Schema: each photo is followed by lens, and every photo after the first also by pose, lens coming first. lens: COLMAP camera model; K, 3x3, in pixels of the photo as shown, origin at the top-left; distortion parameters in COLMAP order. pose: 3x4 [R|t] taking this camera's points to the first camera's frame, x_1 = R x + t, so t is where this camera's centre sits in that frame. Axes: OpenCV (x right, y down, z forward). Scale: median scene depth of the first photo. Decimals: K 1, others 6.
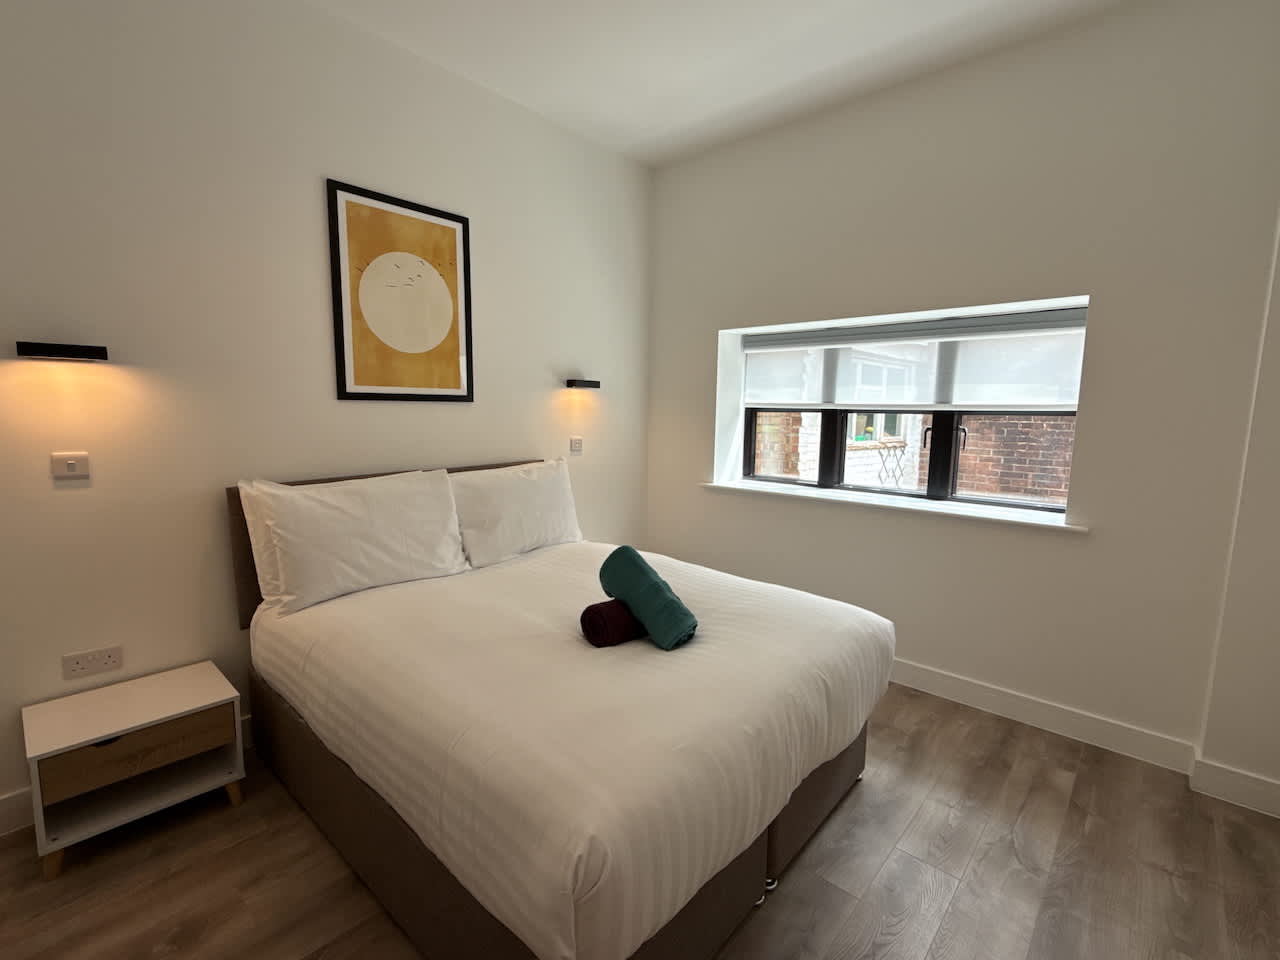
lens RADIAL K [[580.8, 0, 602.3], [0, 580.8, 480.6], [0, 0, 1]] dist [0.001496, -0.000700]
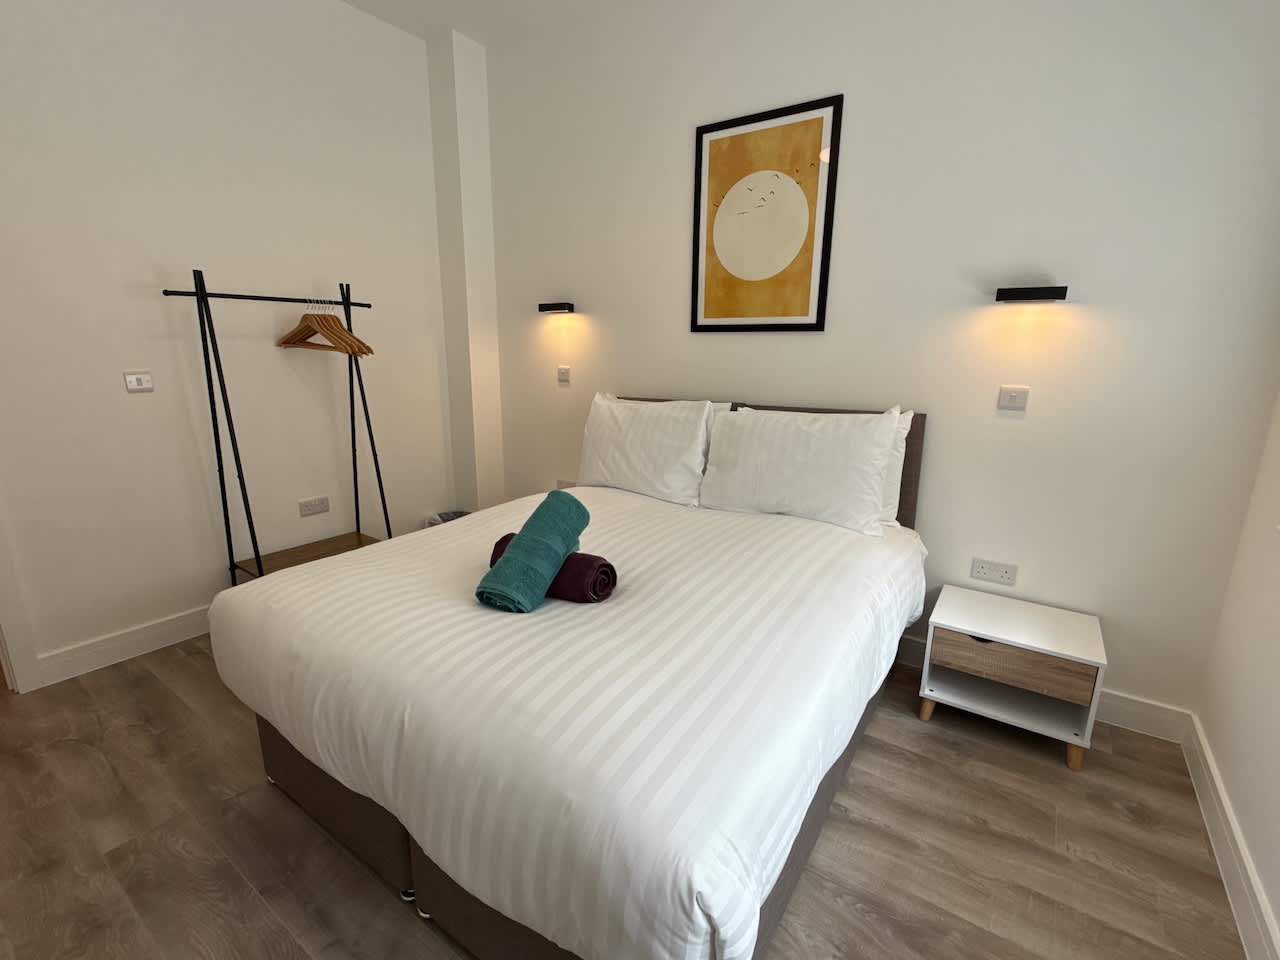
lens RADIAL K [[580.8, 0, 629.5], [0, 580.8, 478.4], [0, 0, 1]] dist [0.001496, -0.000700]
pose [[0.159708, 0.219618, -0.962425, 0.622700], [-0.121869, 0.971867, 0.201550, -0.068174], [0.979613, 0.085100, 0.181980, 0.636266]]
